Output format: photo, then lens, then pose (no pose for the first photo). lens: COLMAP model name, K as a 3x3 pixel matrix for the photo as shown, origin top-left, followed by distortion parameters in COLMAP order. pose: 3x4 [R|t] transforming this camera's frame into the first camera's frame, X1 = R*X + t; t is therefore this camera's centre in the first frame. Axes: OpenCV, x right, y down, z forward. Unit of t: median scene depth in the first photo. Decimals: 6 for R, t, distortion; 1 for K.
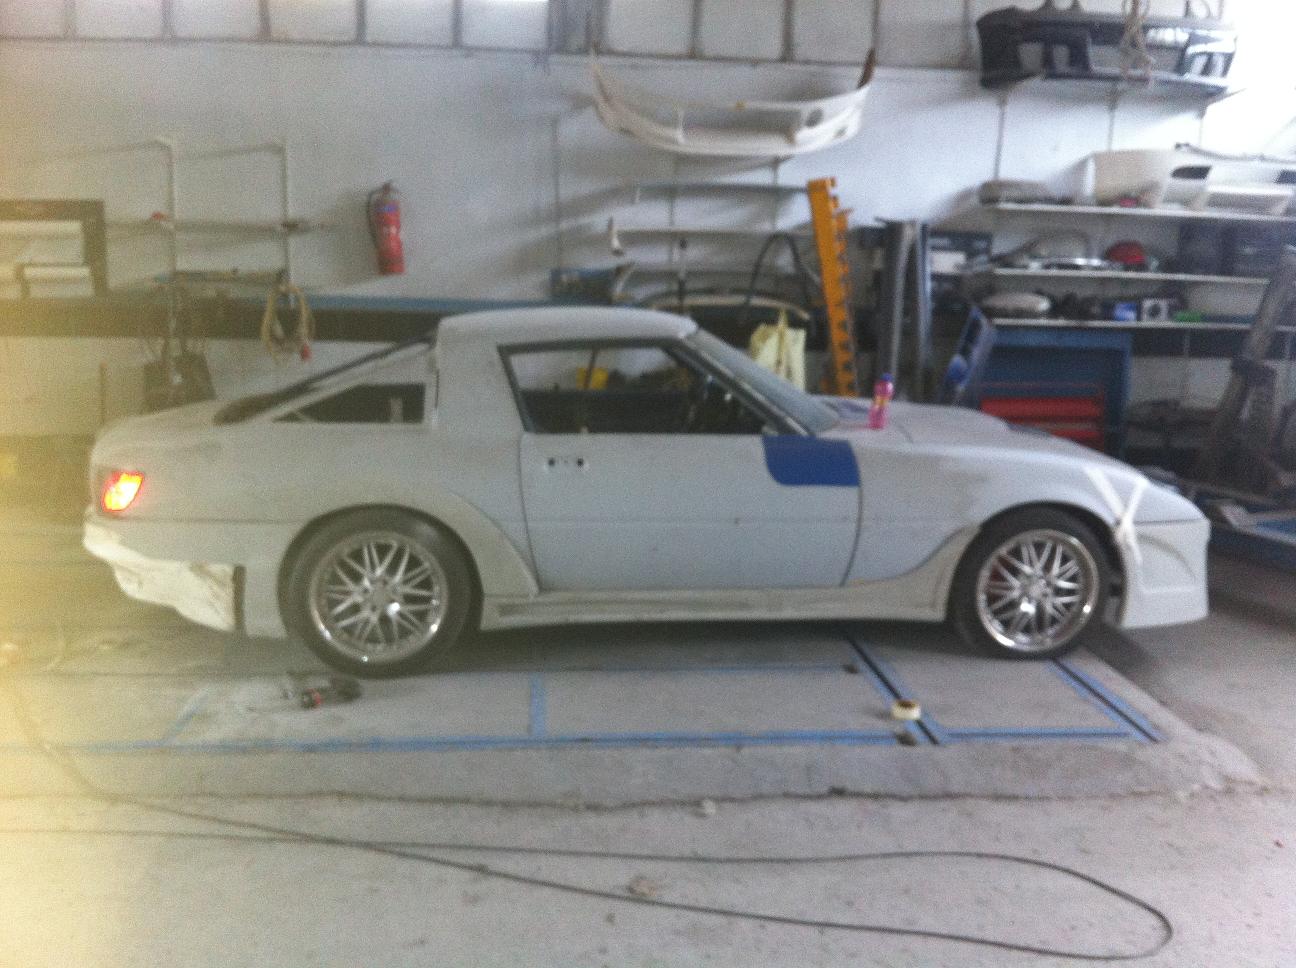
lens RADIAL K [[1226.3, 0, 648.0], [0, 1226.3, 484.0], [0, 0, 1]] dist [0.094336, -0.317570]
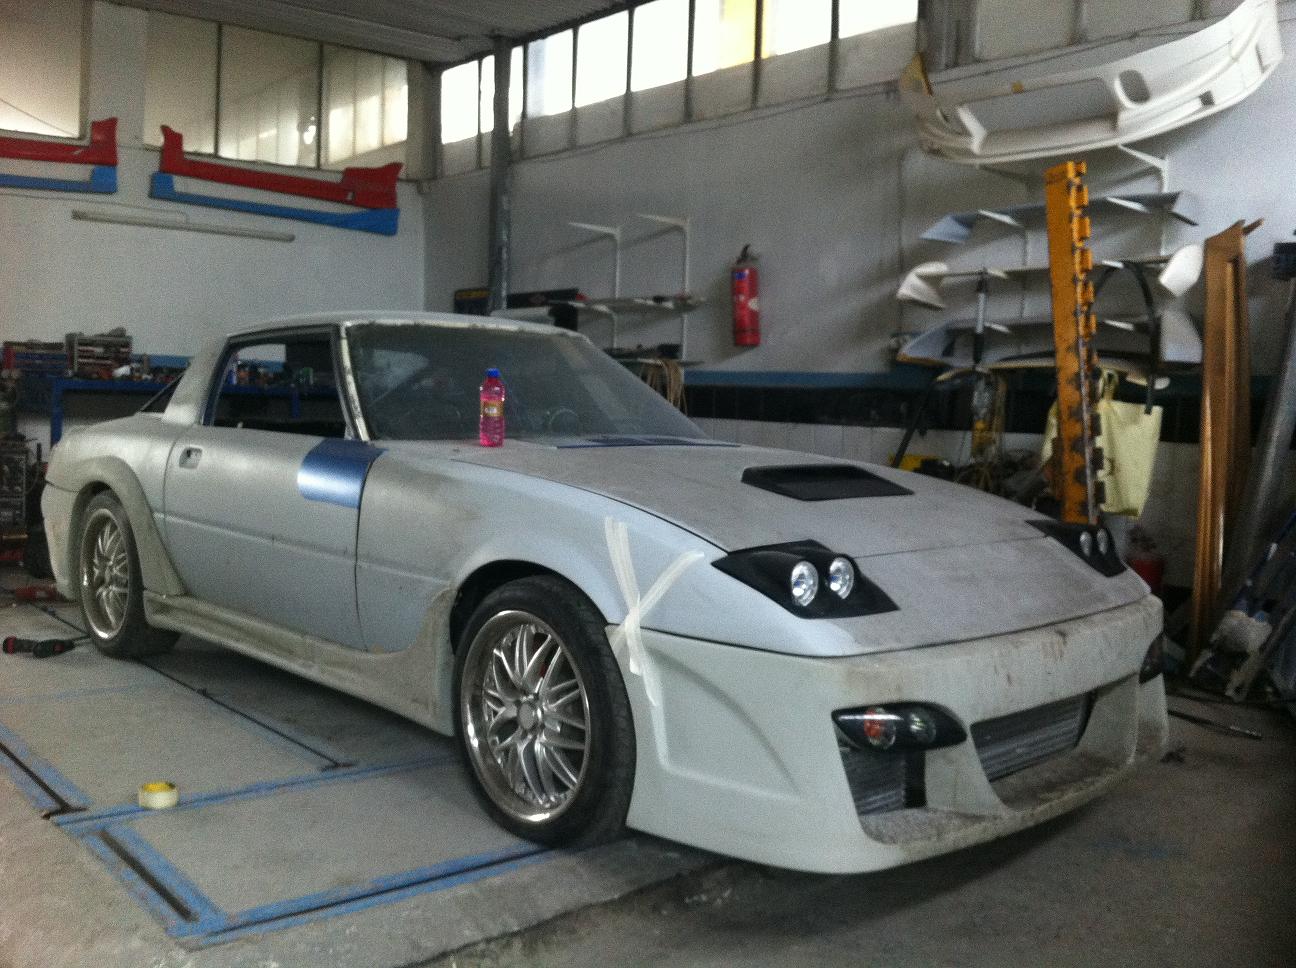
lens RADIAL K [[1226.3, 0, 648.0], [0, 1226.3, 484.0], [0, 0, 1]] dist [0.094336, -0.317570]
pose [[0.587762, 0.053537, -0.807261, 0.495860], [-0.173509, 0.982932, -0.061143, 0.001756], [0.790210, 0.176005, 0.587019, 0.415063]]
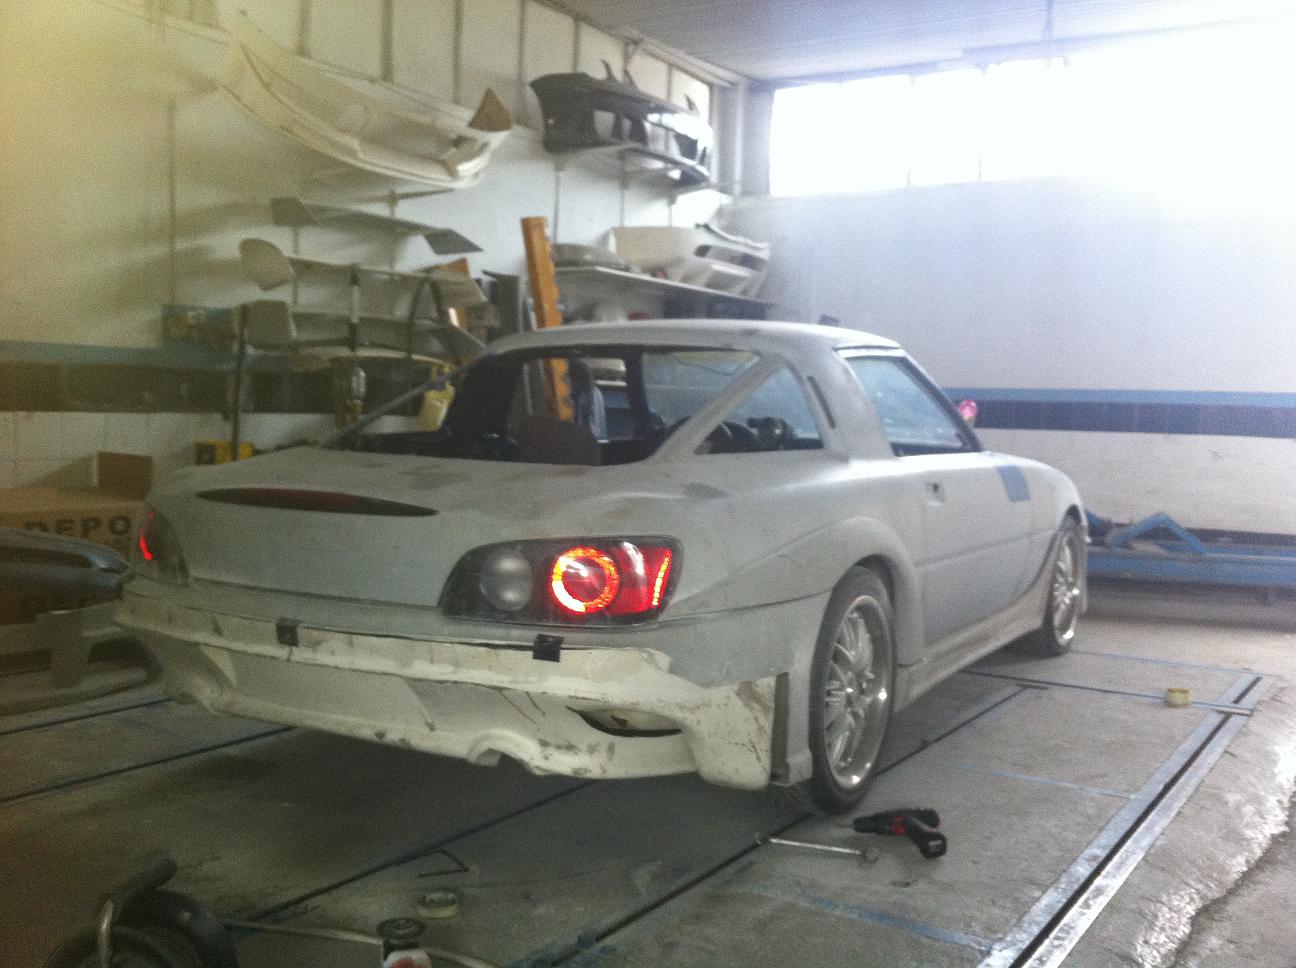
lens RADIAL K [[1226.3, 0, 648.0], [0, 1226.3, 484.0], [0, 0, 1]] dist [0.094336, -0.317570]
pose [[0.633195, -0.055189, 0.772022, -0.464878], [0.131348, 0.990649, -0.036911, -0.008373], [-0.762766, 0.124775, 0.634523, 0.350879]]
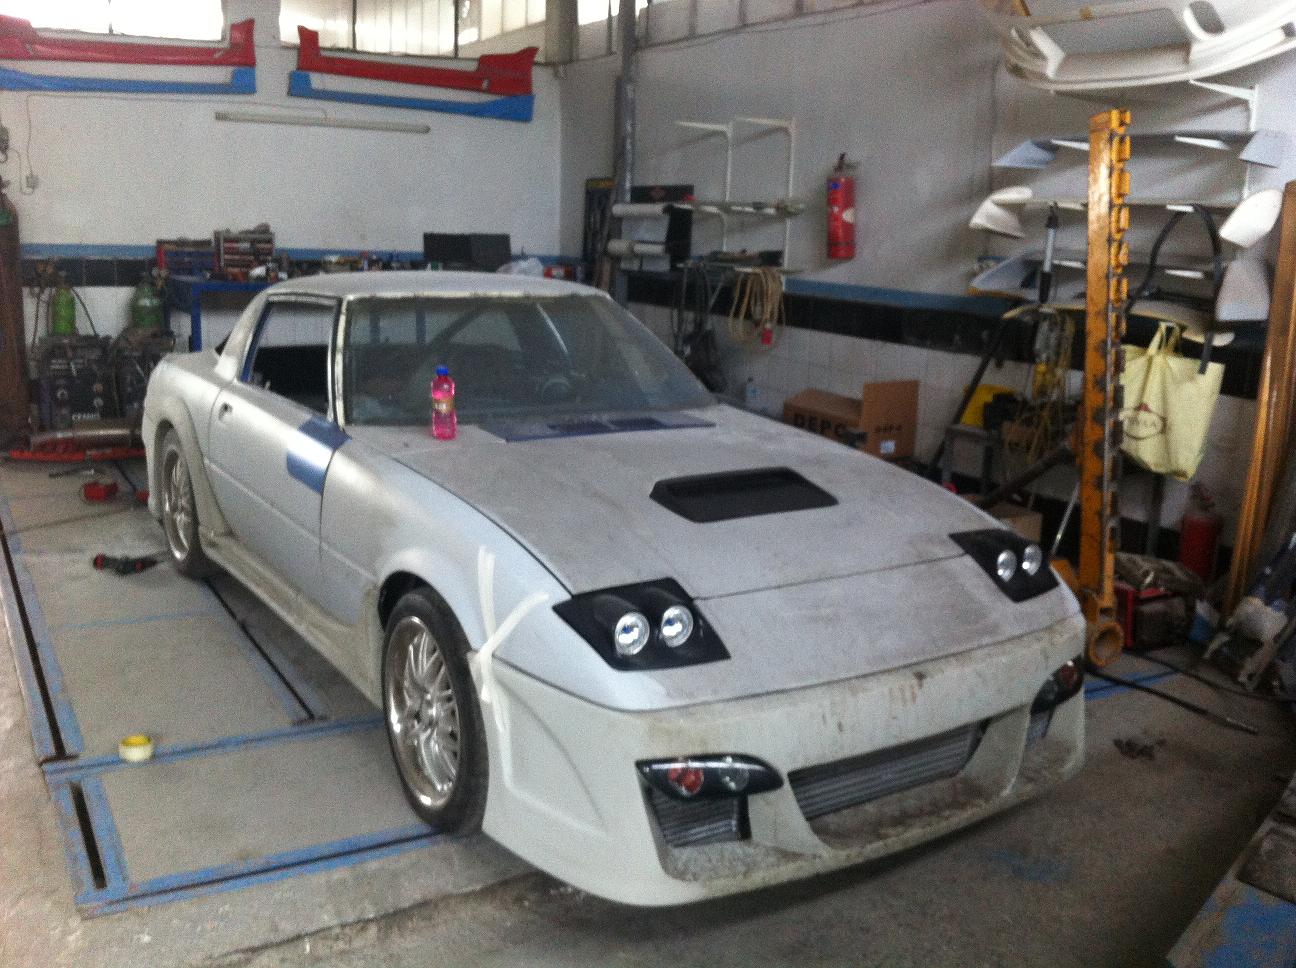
lens RADIAL K [[1226.3, 0, 648.0], [0, 1226.3, 484.0], [0, 0, 1]] dist [0.094336, -0.317570]
pose [[0.431440, 0.182162, -0.883559, 0.554921], [-0.198883, 0.974511, 0.103799, -0.073649], [0.879946, 0.130942, 0.456672, 0.481996]]
